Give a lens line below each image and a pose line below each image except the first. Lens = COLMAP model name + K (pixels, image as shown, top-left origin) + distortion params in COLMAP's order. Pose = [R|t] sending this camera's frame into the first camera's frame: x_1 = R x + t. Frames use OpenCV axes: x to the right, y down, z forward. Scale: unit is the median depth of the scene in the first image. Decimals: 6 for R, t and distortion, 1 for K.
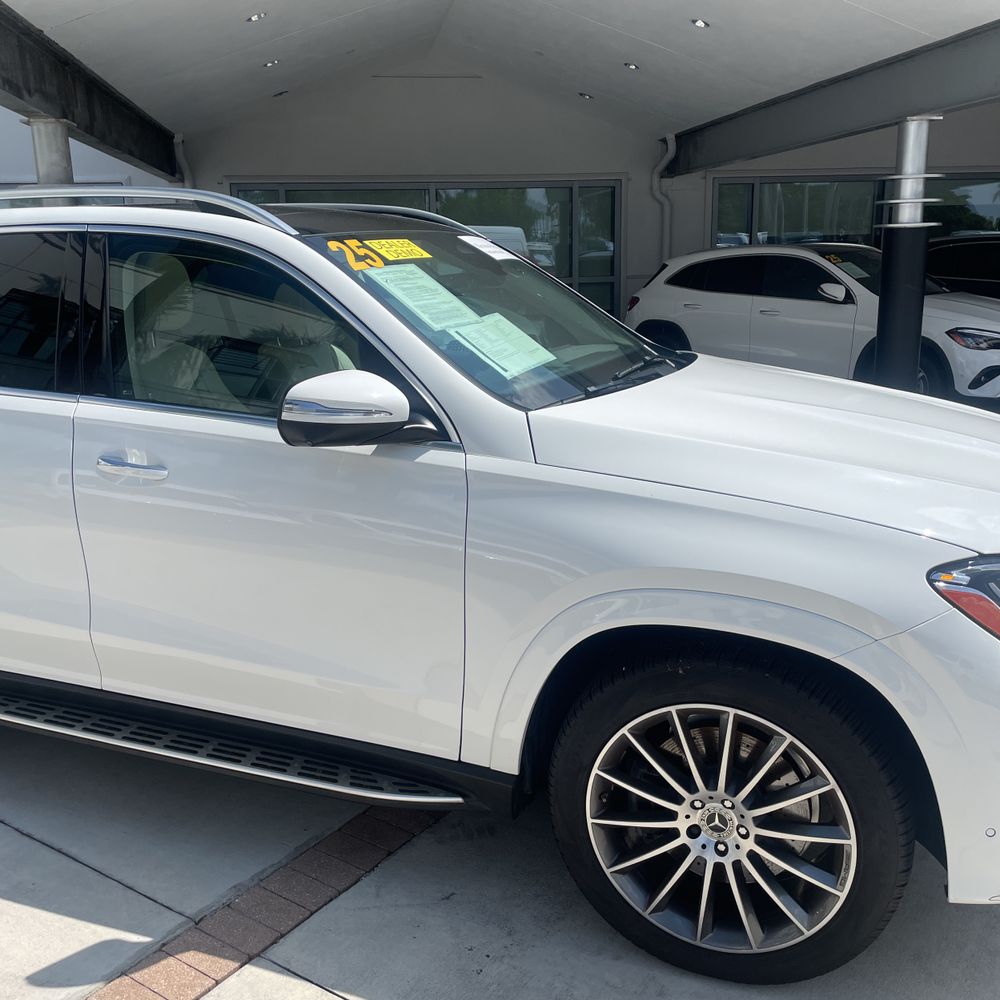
lens RADIAL K [[1017.0, 0, 499.8], [0, 1017.0, 491.3], [0, 0, 1]] dist [0.032419, 0.000000]
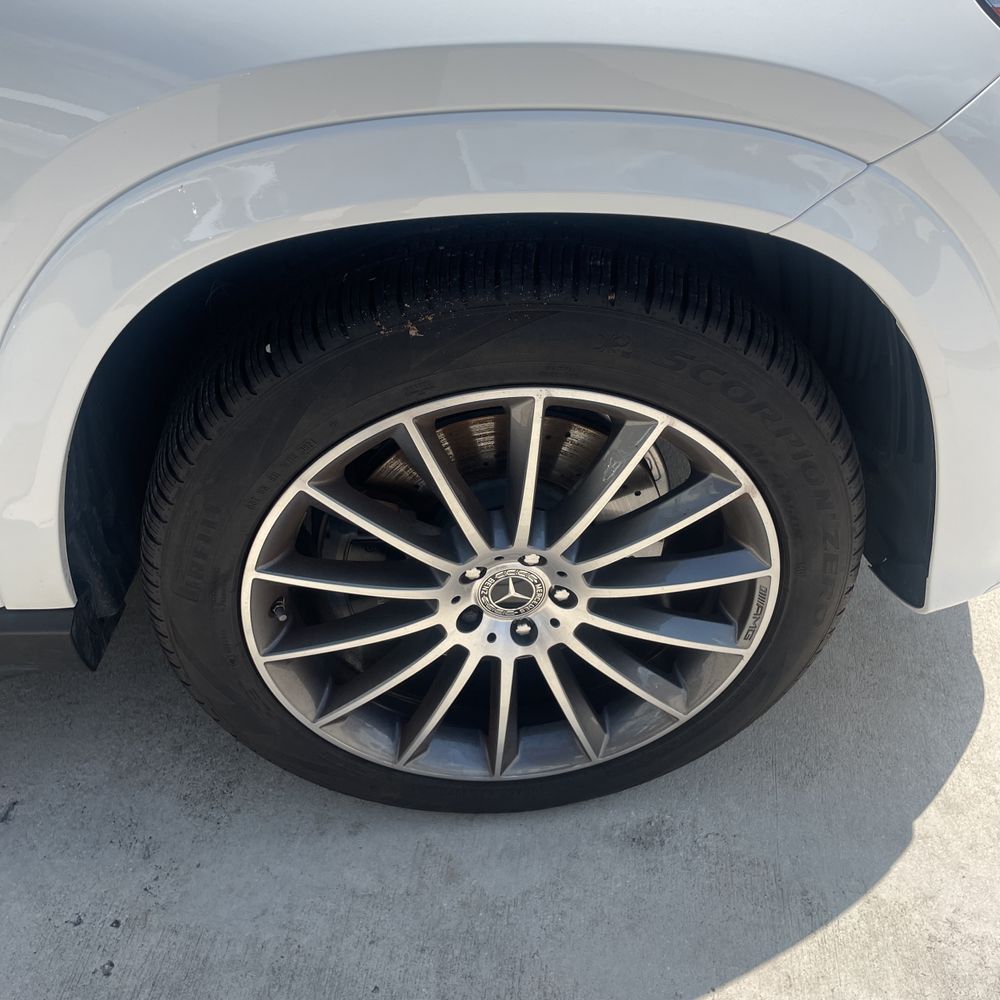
lens RADIAL K [[1017.0, 0, 498.4], [0, 1017.0, 487.2], [0, 0, 1]] dist [0.032419, 0.000000]
pose [[0.894926, -0.284868, 0.343449, 0.048003], [0.113968, 0.890091, 0.441305, 0.054006], [-0.431415, -0.355793, 0.829031, 0.596076]]
